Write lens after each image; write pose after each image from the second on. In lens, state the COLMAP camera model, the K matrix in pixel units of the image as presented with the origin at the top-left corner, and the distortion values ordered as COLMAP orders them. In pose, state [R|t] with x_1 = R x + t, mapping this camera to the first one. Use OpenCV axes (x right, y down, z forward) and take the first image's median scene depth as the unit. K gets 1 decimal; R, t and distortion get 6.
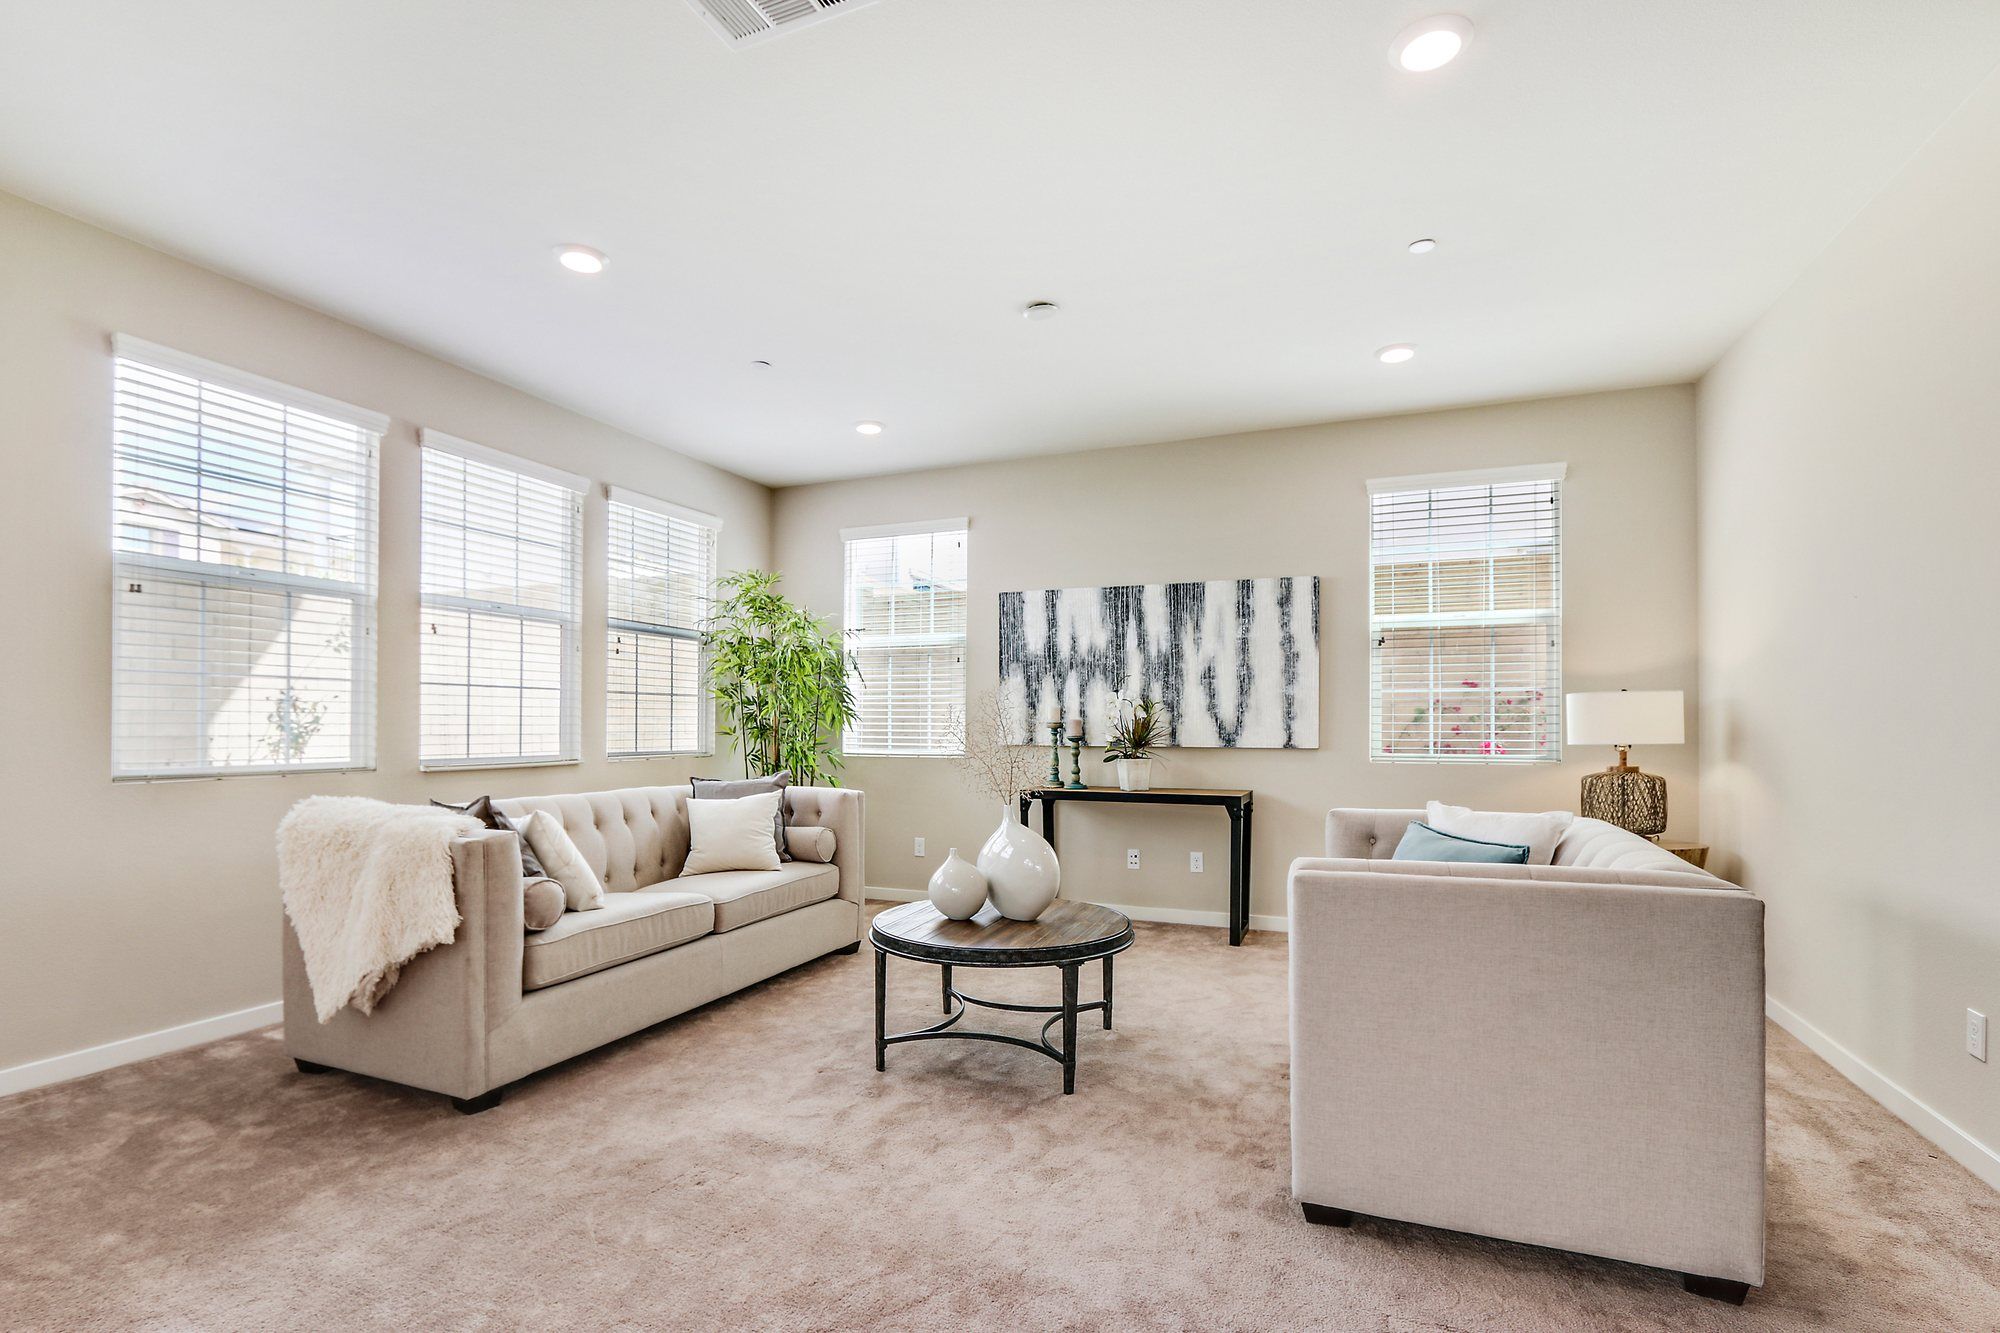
lens RADIAL K [[945.1, 0, 1000.1], [0, 945.1, 711.7], [0, 0, 1]] dist [-0.002514, 0.000582]
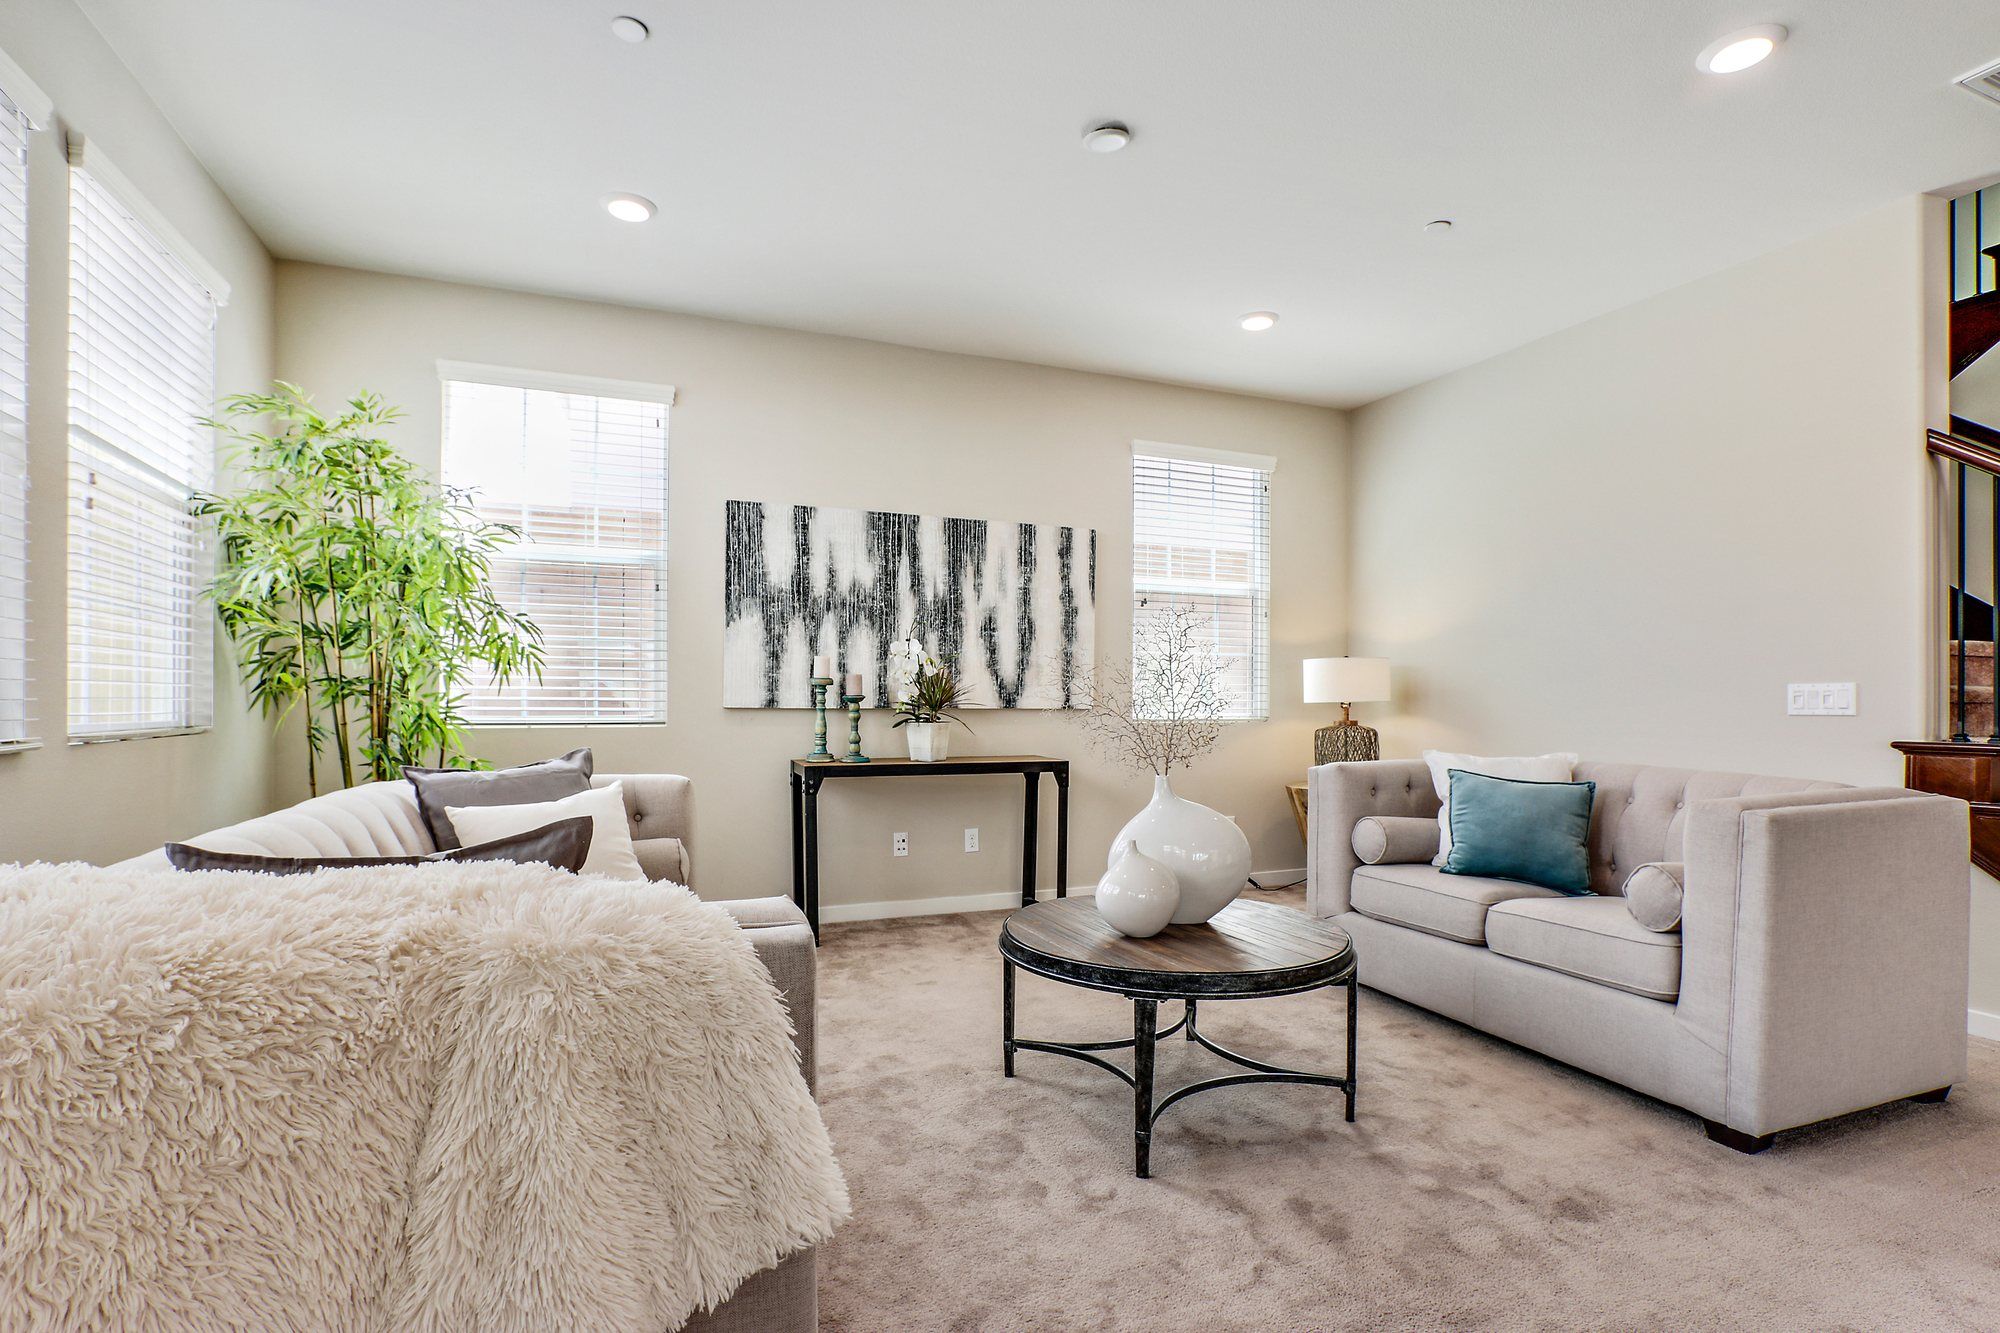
lens RADIAL K [[966.6, 0, 994.6], [0, 966.6, 698.0], [0, 0, 1]] dist [-0.001089, 0.000559]
pose [[0.721582, 0.004784, 0.692312, -0.395692], [-0.011674, 0.999918, 0.005258, 0.022491], [-0.692230, -0.011876, 0.721579, 0.338902]]
